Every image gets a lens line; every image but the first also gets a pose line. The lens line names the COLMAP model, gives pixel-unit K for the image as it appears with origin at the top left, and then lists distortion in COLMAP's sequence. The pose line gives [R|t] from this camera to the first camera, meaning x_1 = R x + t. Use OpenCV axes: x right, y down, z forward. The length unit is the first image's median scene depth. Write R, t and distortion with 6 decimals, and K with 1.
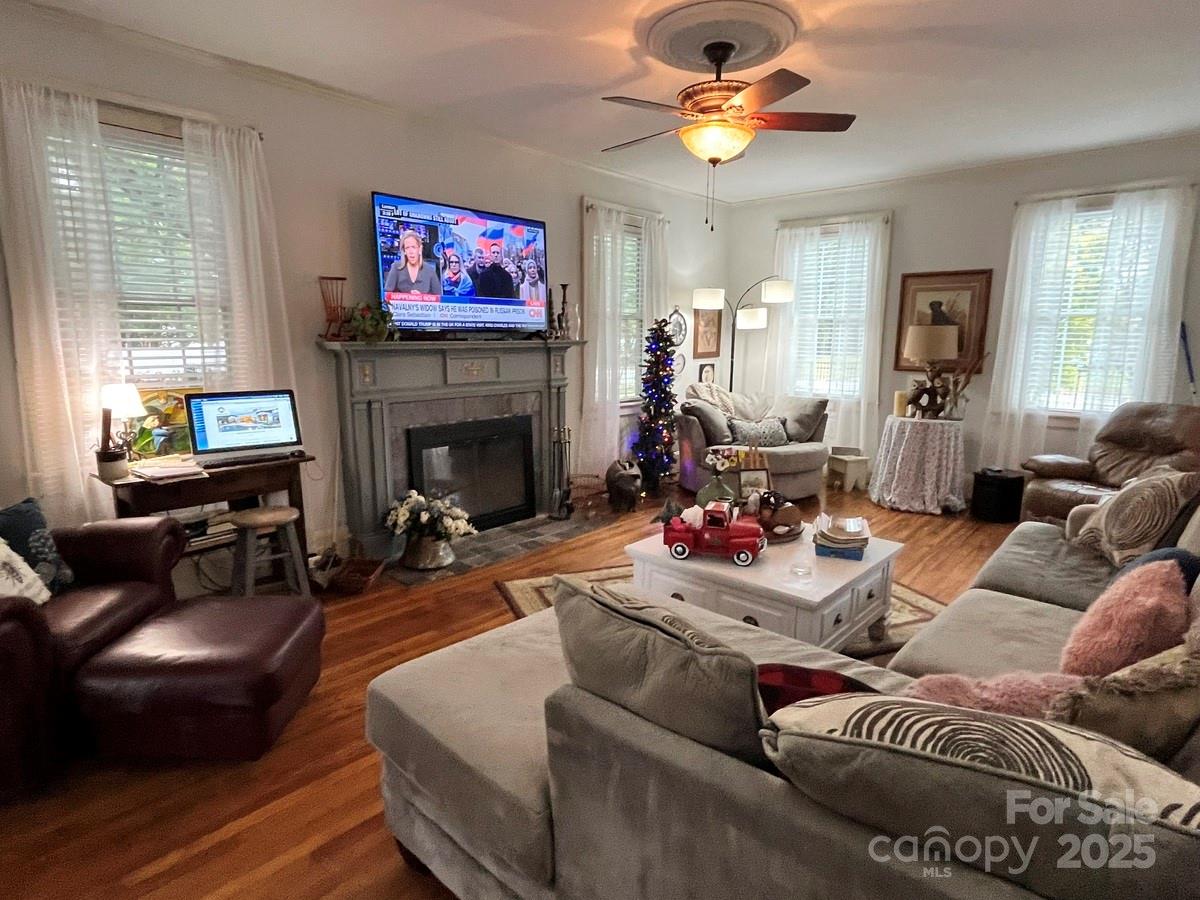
lens RADIAL K [[652.6, 0, 594.3], [0, 652.6, 451.2], [0, 0, 1]] dist [-0.001933, -0.002209]
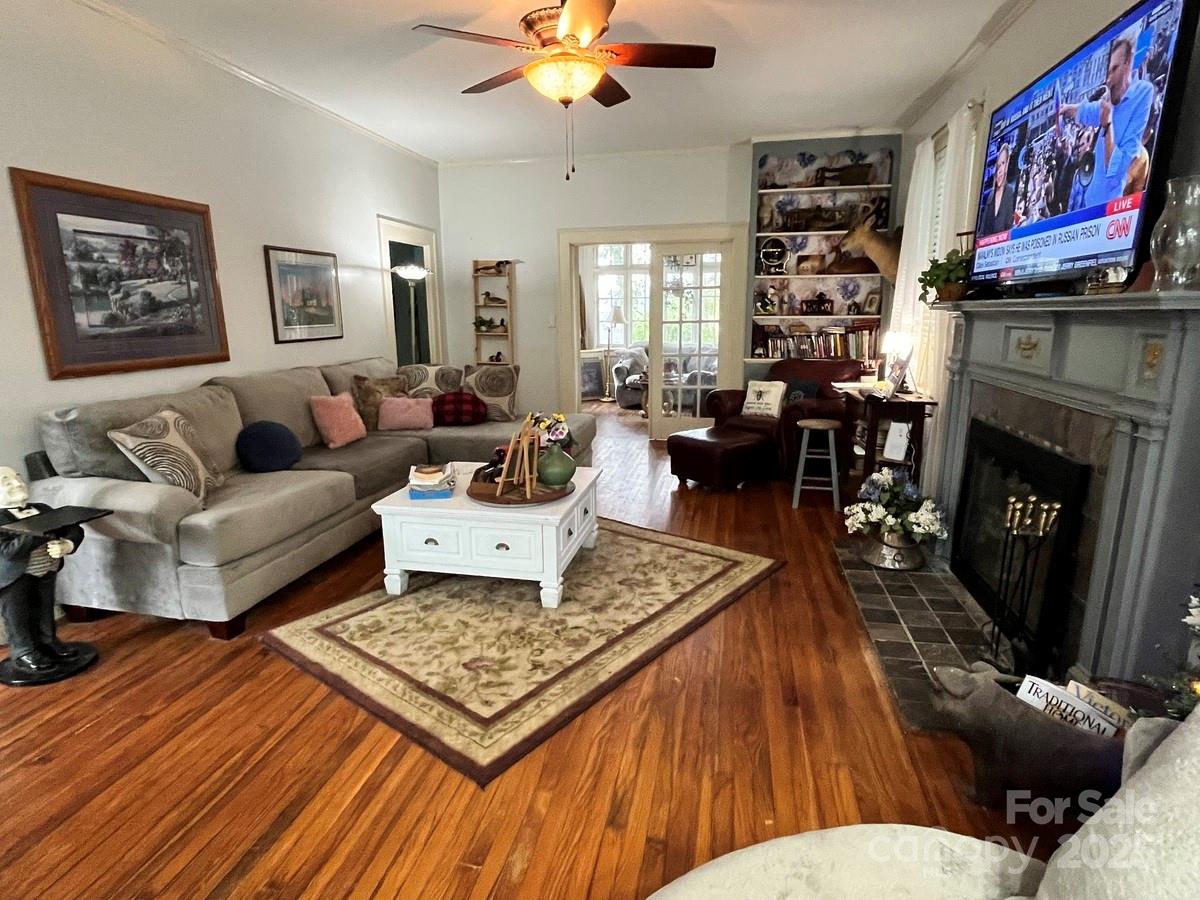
lens RADIAL K [[652.6, 0, 594.3], [0, 652.6, 451.2], [0, 0, 1]] dist [-0.001933, -0.002209]
pose [[-0.859491, 0.112802, -0.498548, 0.393428], [-0.080755, 0.933131, 0.350351, -0.186405], [0.504731, 0.341384, -0.792908, 1.138541]]
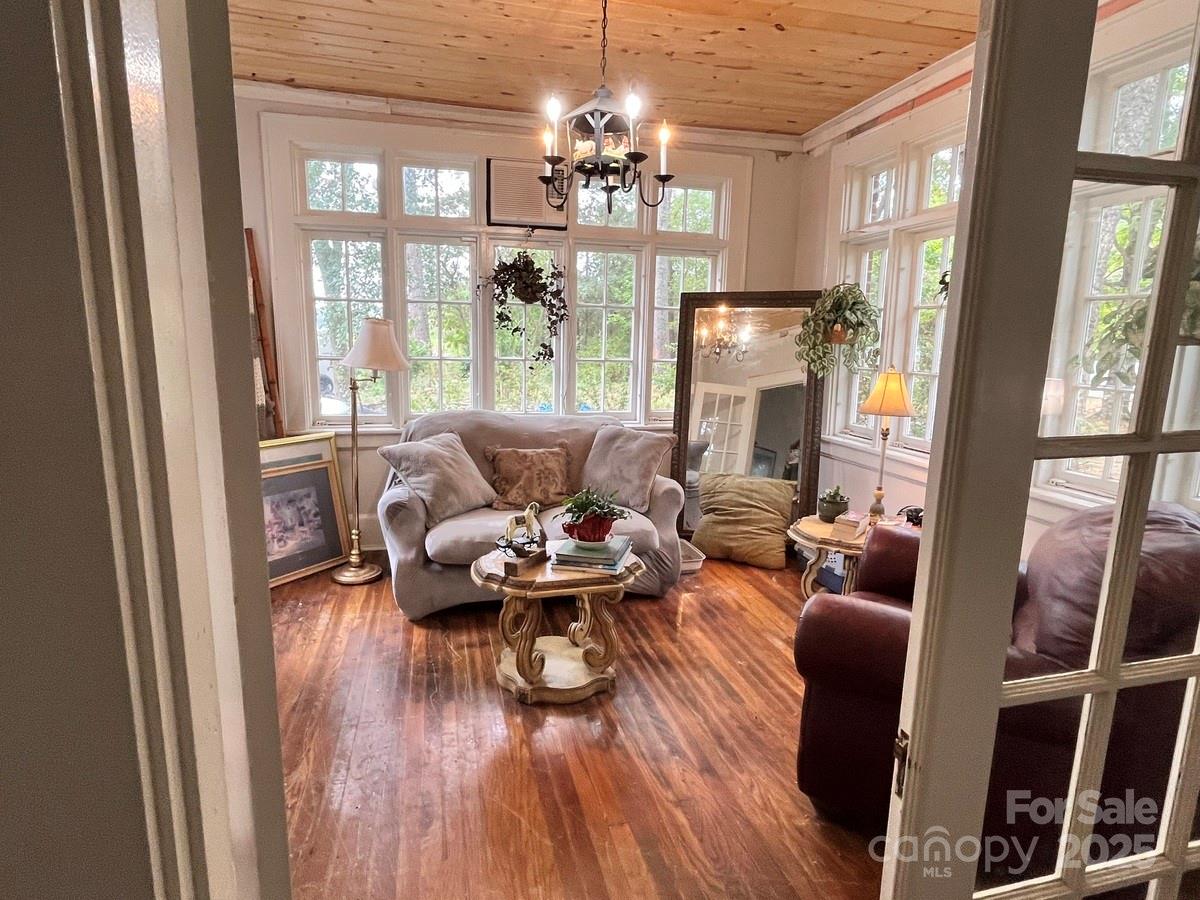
lens RADIAL K [[652.8, 0, 600.0], [0, 652.8, 450.0], [0, 0, 1]] dist [-0.000192, 0.000167]
pose [[-0.549046, 0.132755, -0.825181, -0.196422], [-0.163045, 0.951324, 0.261533, -0.012222], [0.819735, 0.278135, -0.500676, 0.111999]]
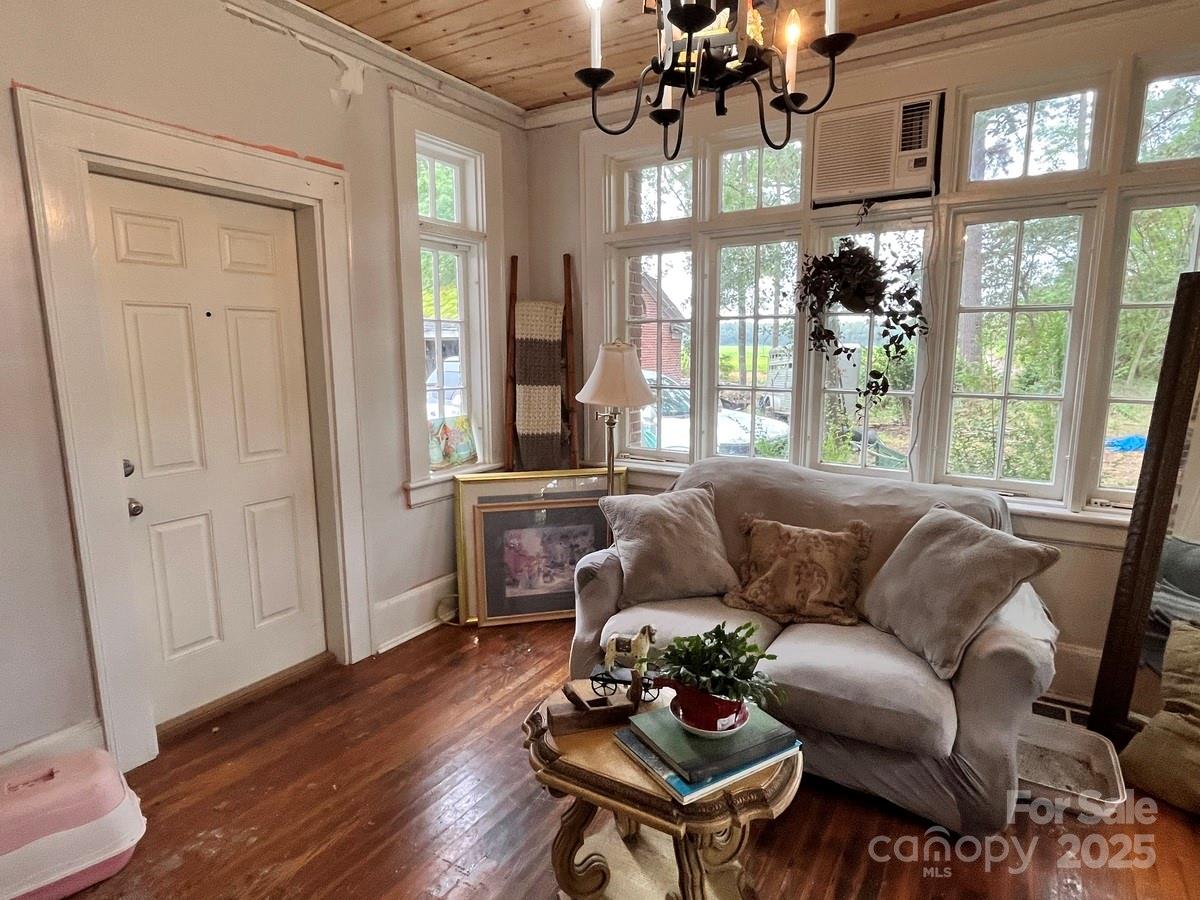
lens RADIAL K [[652.6, 0, 594.3], [0, 652.6, 451.2], [0, 0, 1]] dist [-0.001933, -0.002209]
pose [[-0.984420, 0.028709, -0.173471, -0.500654], [-0.028904, 0.946735, 0.320713, -0.018205], [0.173438, 0.320730, -0.931156, 0.099603]]
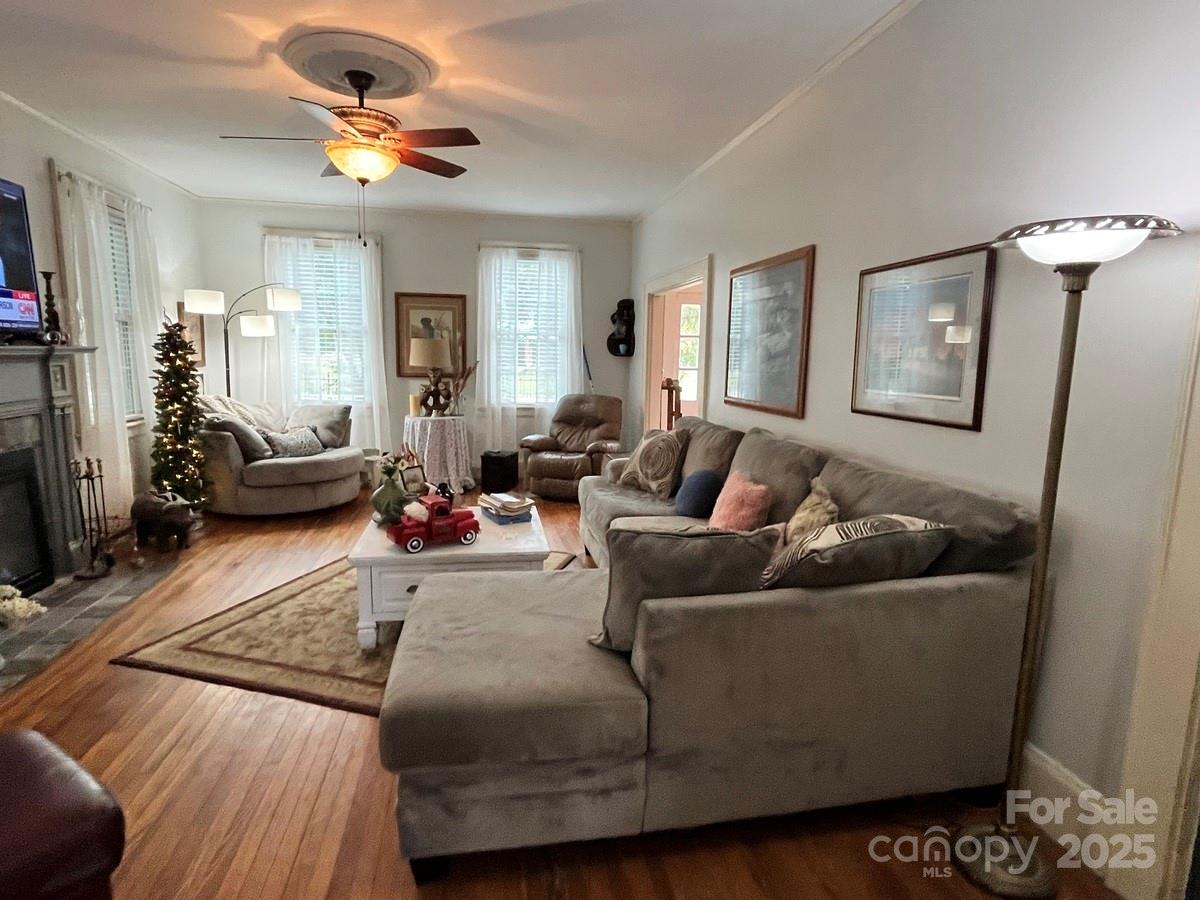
lens RADIAL K [[652.6, 0, 594.3], [0, 652.6, 451.2], [0, 0, 1]] dist [-0.001933, -0.002209]
pose [[0.604634, -0.110269, 0.788834, -0.281873], [0.120194, 0.991661, 0.046494, -0.008656], [-0.787382, 0.066701, 0.612846, 0.051561]]
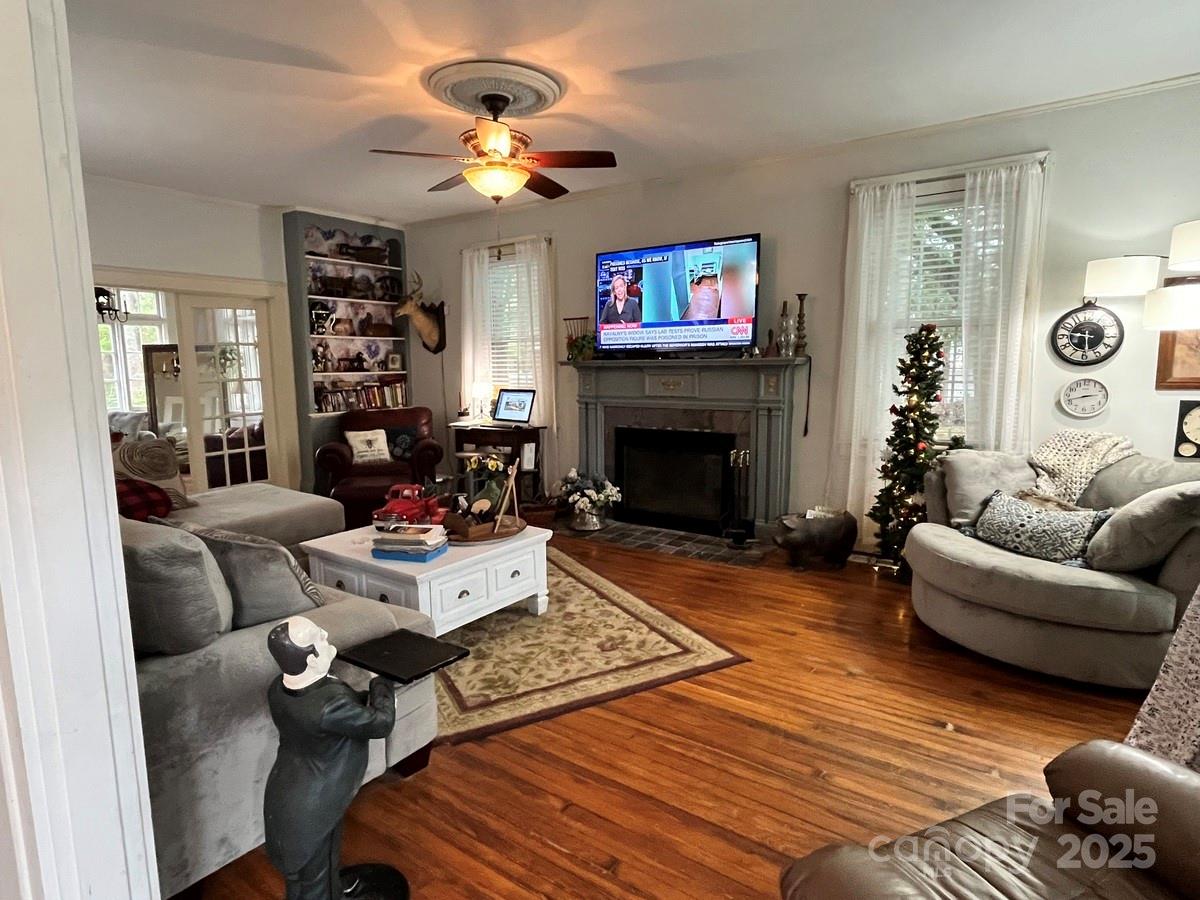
lens RADIAL K [[652.6, 0, 594.3], [0, 652.6, 451.2], [0, 0, 1]] dist [-0.001933, -0.002209]
pose [[0.124889, 0.131590, -0.983406, 0.813219], [-0.159817, 0.980891, 0.110957, -0.102045], [0.979215, 0.143308, 0.143533, 0.636006]]
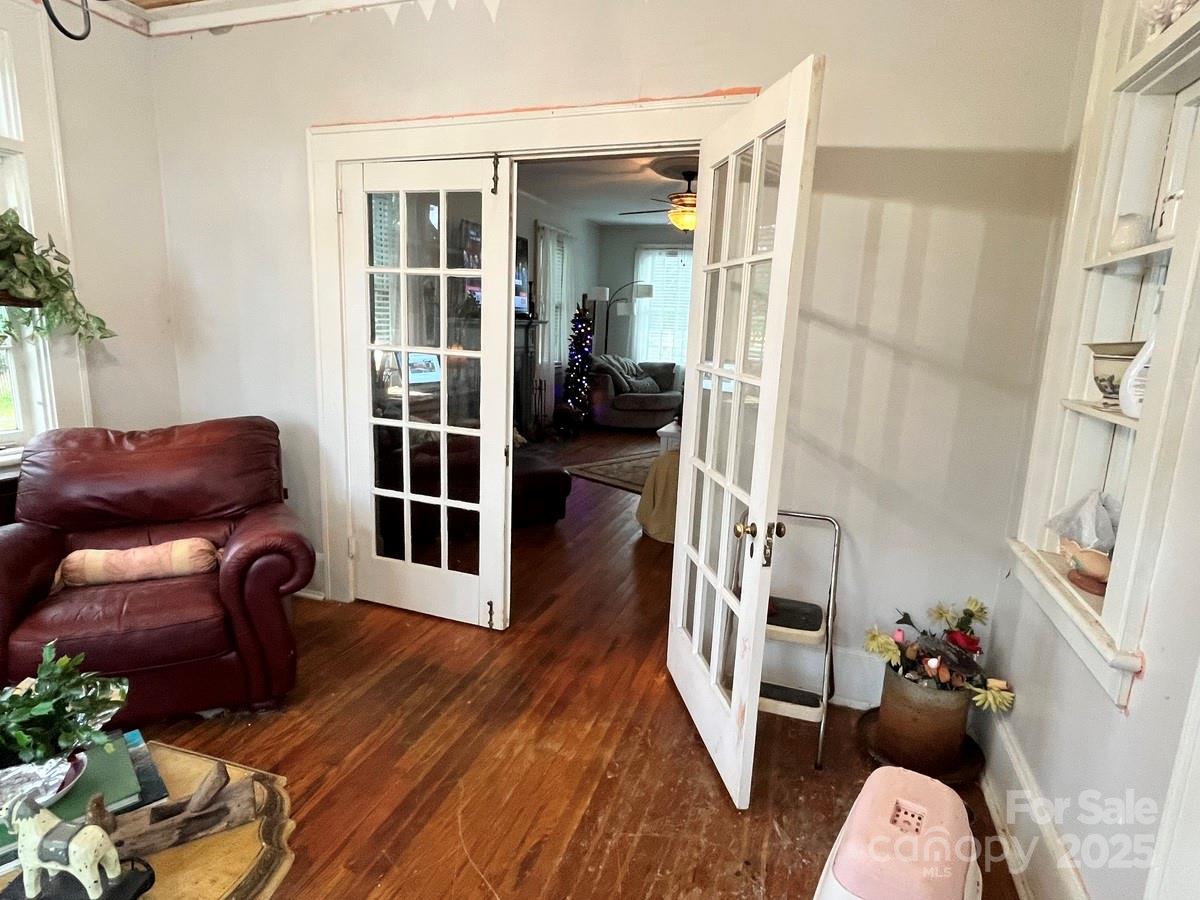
lens RADIAL K [[652.6, 0, 594.3], [0, 652.6, 451.2], [0, 0, 1]] dist [-0.001933, -0.002209]
pose [[0.918726, -0.046037, 0.392202, -0.503566], [0.034494, 0.998741, 0.036430, 0.073555], [-0.393385, -0.019941, 0.919157, -0.396304]]
